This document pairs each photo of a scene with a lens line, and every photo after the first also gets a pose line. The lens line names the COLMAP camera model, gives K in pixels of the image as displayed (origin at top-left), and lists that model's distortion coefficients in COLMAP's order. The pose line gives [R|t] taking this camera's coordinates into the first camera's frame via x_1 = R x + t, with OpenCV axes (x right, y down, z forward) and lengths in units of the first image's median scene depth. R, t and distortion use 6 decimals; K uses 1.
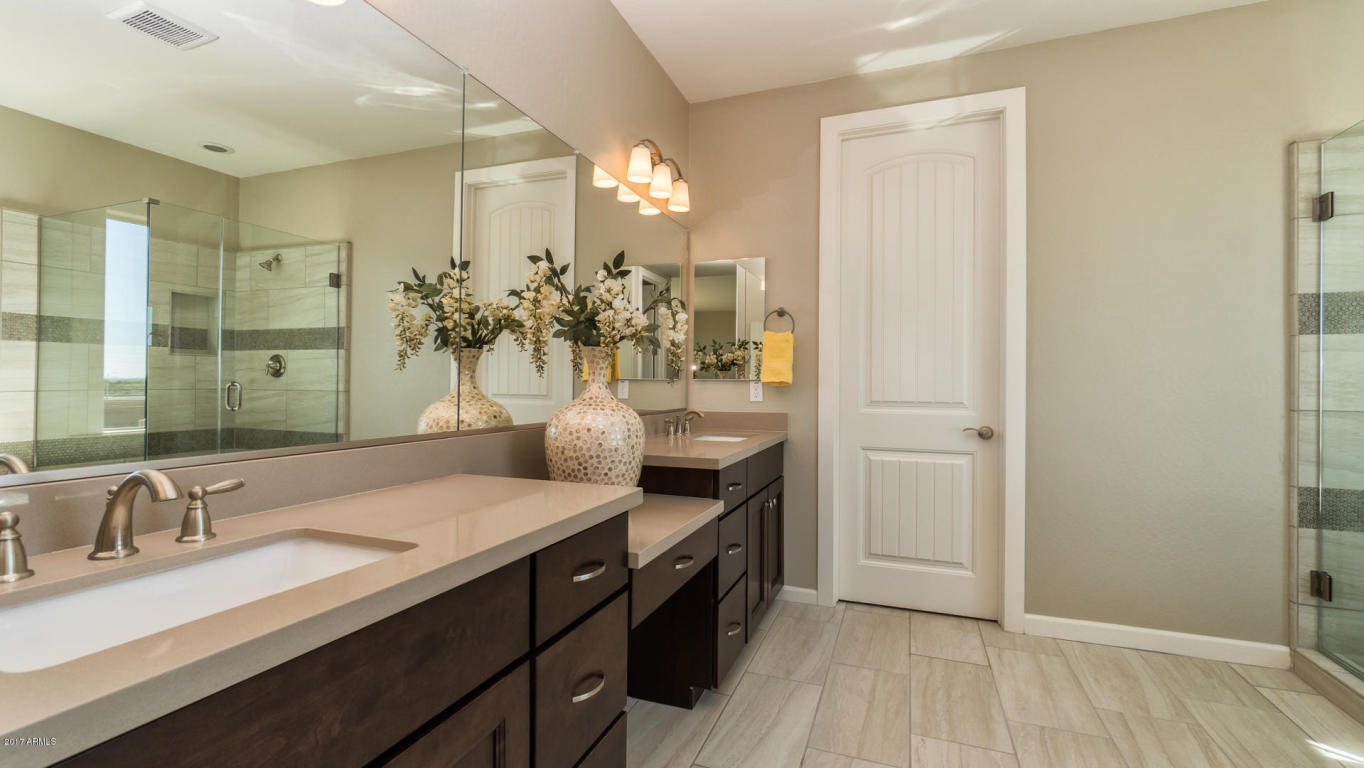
lens RADIAL K [[586.3, 0, 684.6], [0, 586.3, 381.8], [0, 0, 1]] dist [-0.000031, 0.000687]
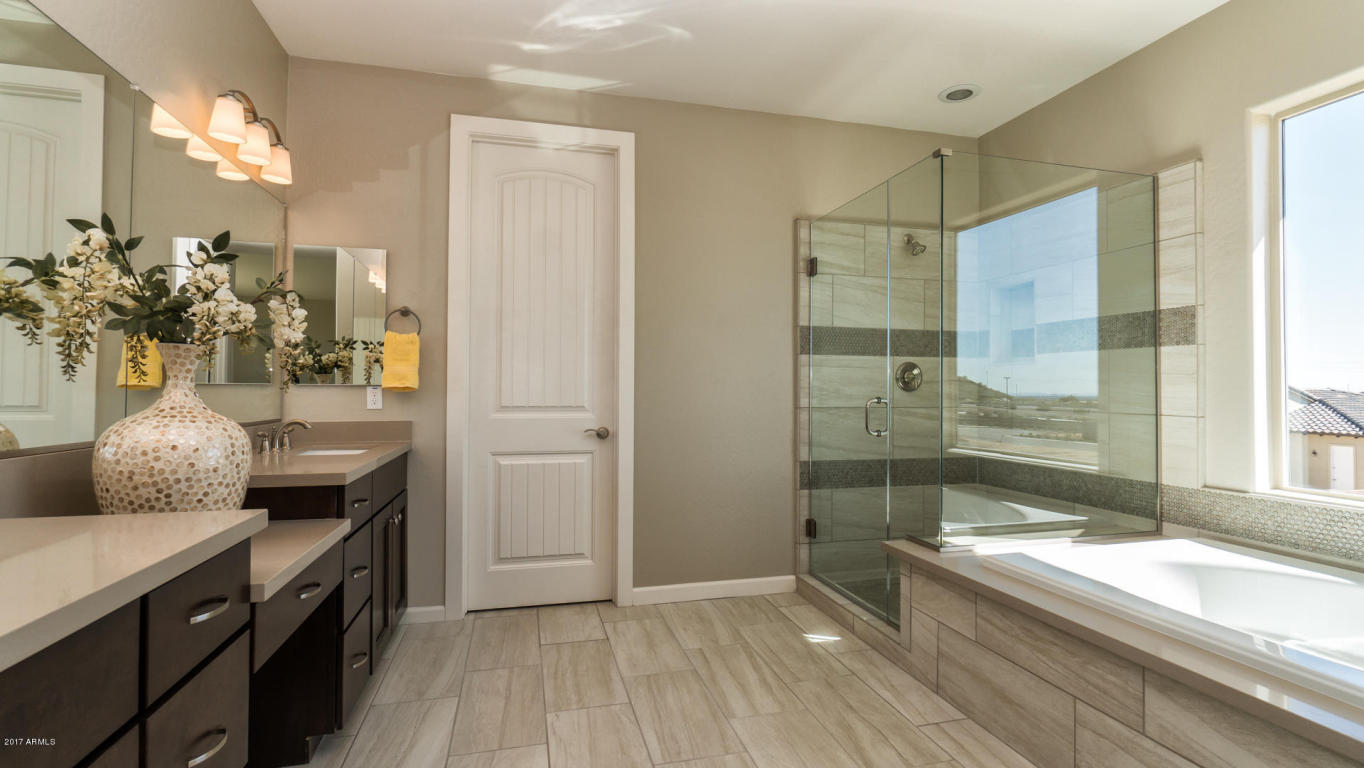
lens RADIAL K [[660.5, 0, 682.0], [0, 660.5, 384.0], [0, 0, 1]] dist [0.000520, 0.000083]
pose [[0.812760, 0.002581, 0.582592, -0.112940], [-0.000988, 0.999995, -0.003053, -0.002625], [-0.582597, 0.001906, 0.812759, -0.127511]]
